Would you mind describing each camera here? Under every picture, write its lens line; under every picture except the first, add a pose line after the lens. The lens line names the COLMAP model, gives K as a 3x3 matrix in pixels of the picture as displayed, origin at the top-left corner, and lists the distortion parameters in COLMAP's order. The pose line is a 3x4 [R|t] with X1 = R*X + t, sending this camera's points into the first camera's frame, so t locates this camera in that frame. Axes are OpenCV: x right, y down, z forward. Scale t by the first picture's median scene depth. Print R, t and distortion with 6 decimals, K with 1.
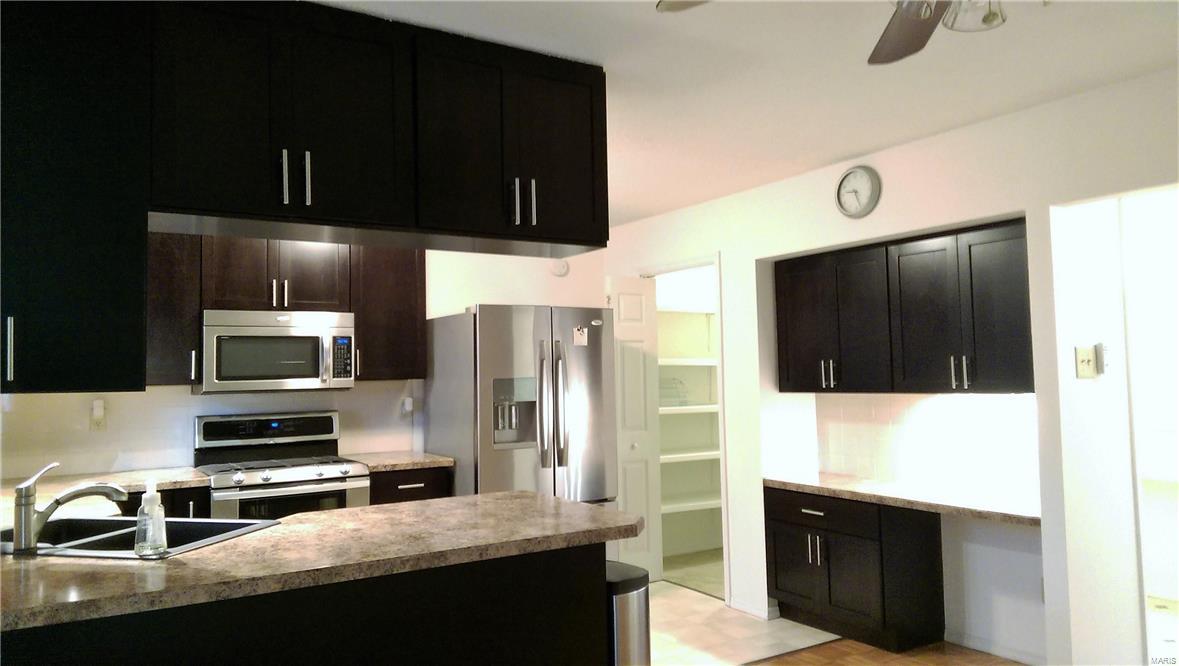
lens RADIAL K [[843.3, 0, 589.5], [0, 843.3, 333.0], [0, 0, 1]] dist [0.138620, -0.169369]
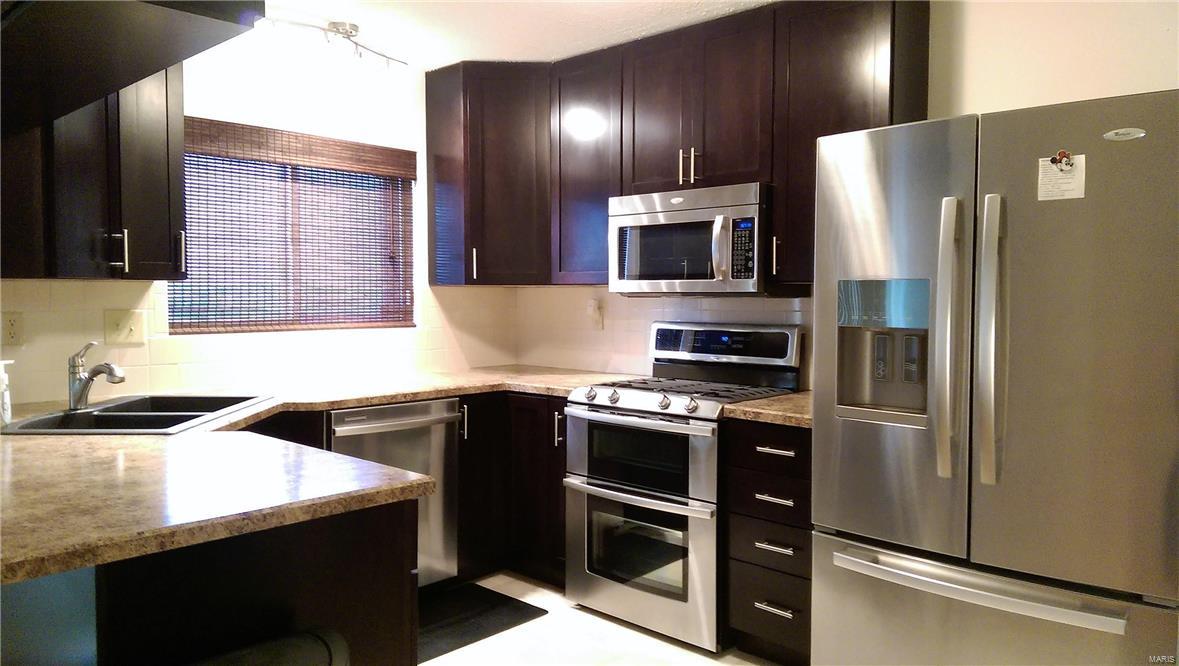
lens RADIAL K [[843.3, 0, 589.5], [0, 843.3, 333.0], [0, 0, 1]] dist [0.138620, -0.169369]
pose [[0.249548, 0.064321, -0.966224, 0.350549], [0.035870, 0.996493, 0.075600, 0.040454], [0.967698, -0.053525, 0.246365, 0.708501]]
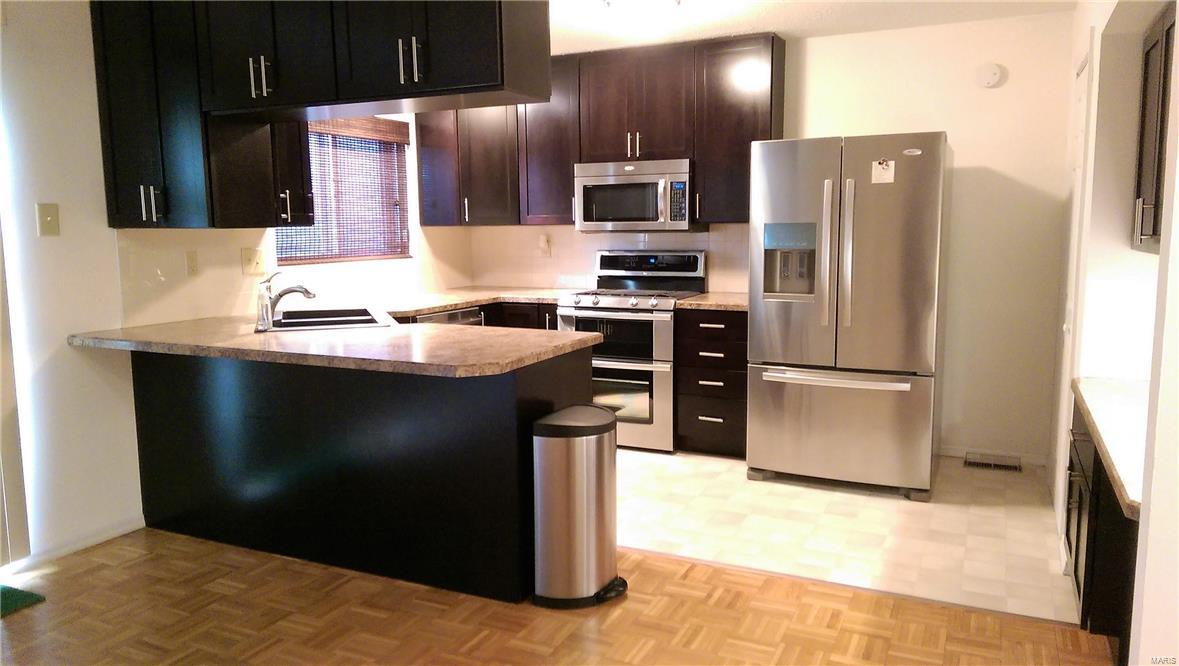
lens RADIAL K [[843.3, 0, 589.5], [0, 843.3, 333.0], [0, 0, 1]] dist [0.138620, -0.169369]
pose [[0.528467, 0.122673, -0.840044, 0.577363], [0.037904, 0.985109, 0.167702, 0.008375], [0.848107, -0.120466, 0.515947, 0.330201]]
